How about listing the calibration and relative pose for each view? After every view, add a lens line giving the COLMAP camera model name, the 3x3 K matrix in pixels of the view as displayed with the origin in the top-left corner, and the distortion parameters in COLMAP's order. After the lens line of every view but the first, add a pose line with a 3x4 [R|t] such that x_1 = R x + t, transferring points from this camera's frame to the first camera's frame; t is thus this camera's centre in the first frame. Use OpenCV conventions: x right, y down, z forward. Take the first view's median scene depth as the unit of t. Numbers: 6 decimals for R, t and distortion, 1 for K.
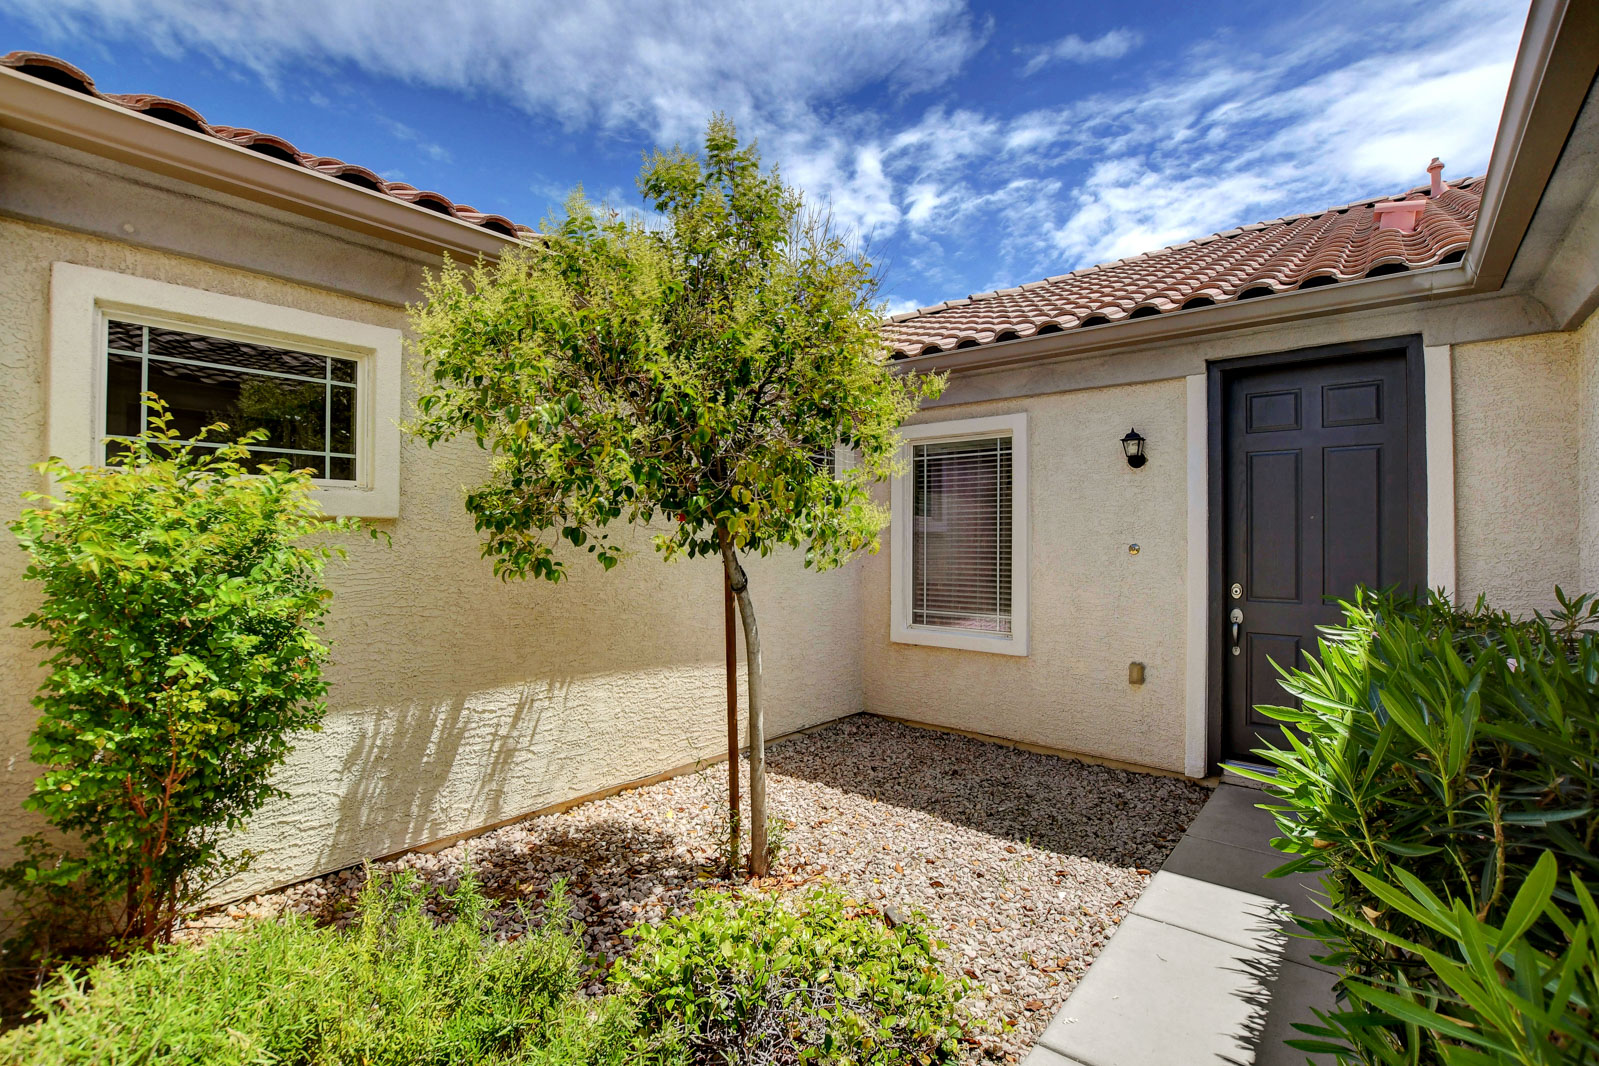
lens RADIAL K [[726.7, 0, 790.9], [0, 726.7, 534.1], [0, 0, 1]] dist [-0.000074, -0.000019]
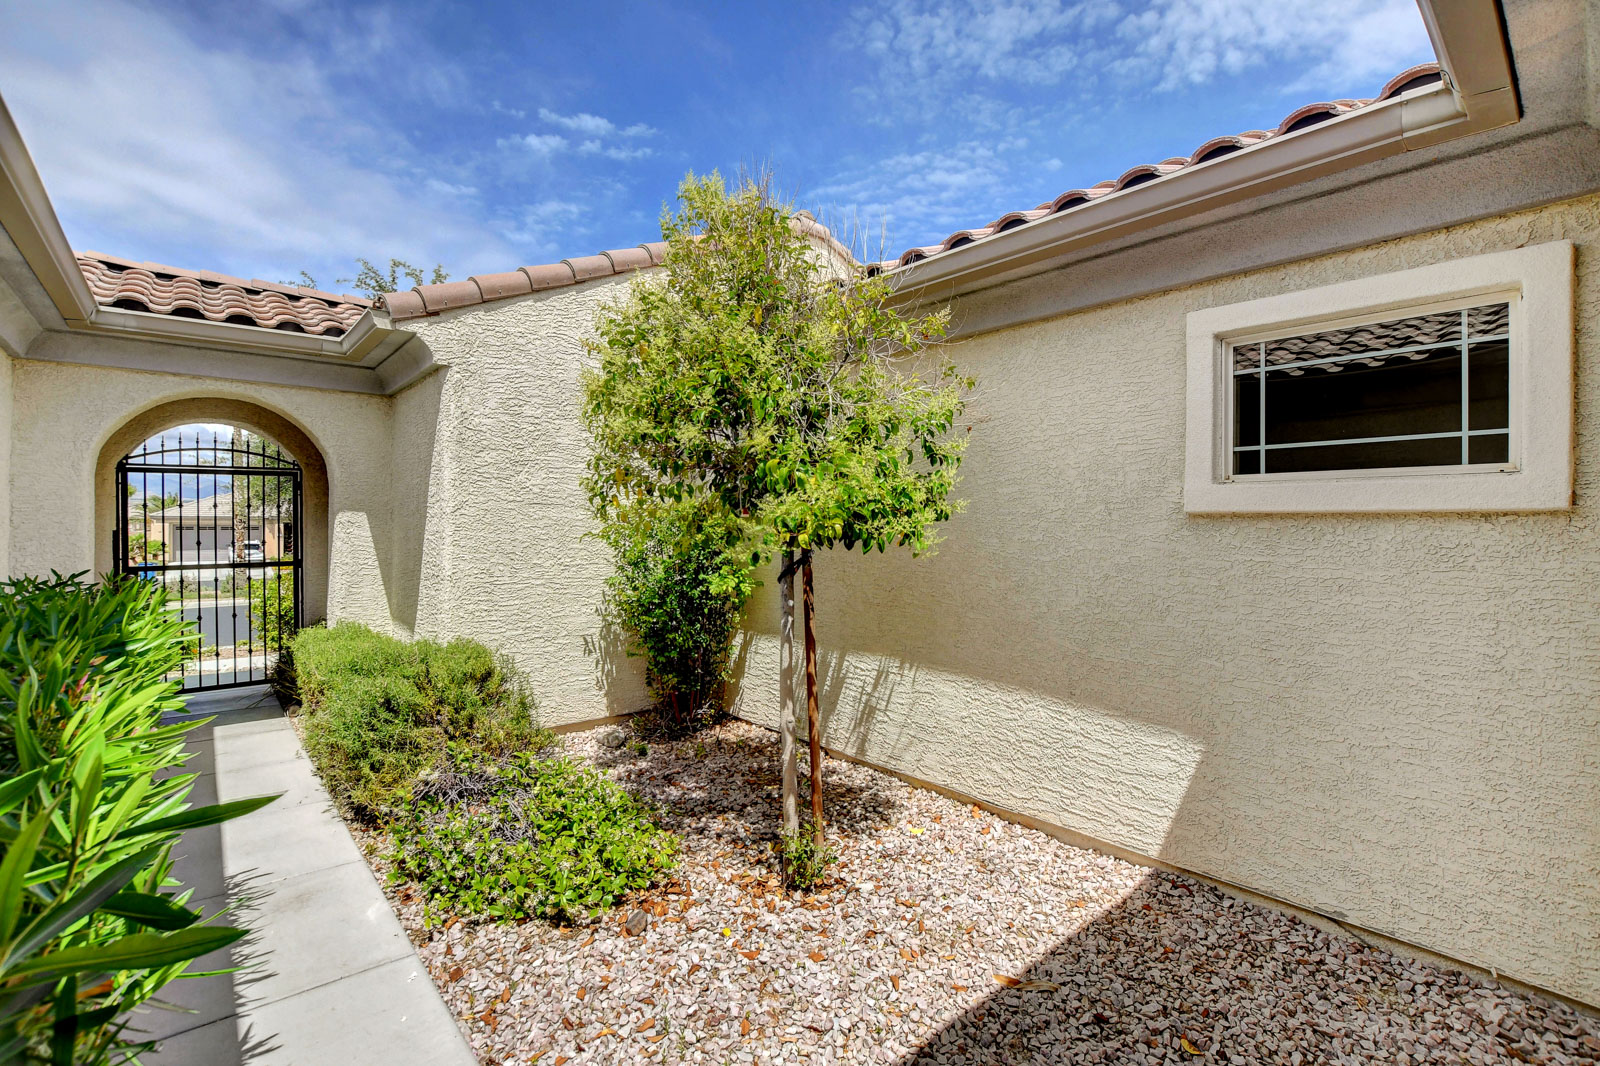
lens RADIAL K [[727.2, 0, 788.6], [0, 727.2, 534.0], [0, 0, 1]] dist [-0.000074, -0.000019]
pose [[-0.153709, 0.008634, -0.988078, 0.811910], [0.015704, 0.999857, 0.006294, 0.001472], [0.987991, -0.014550, -0.153823, 1.039729]]
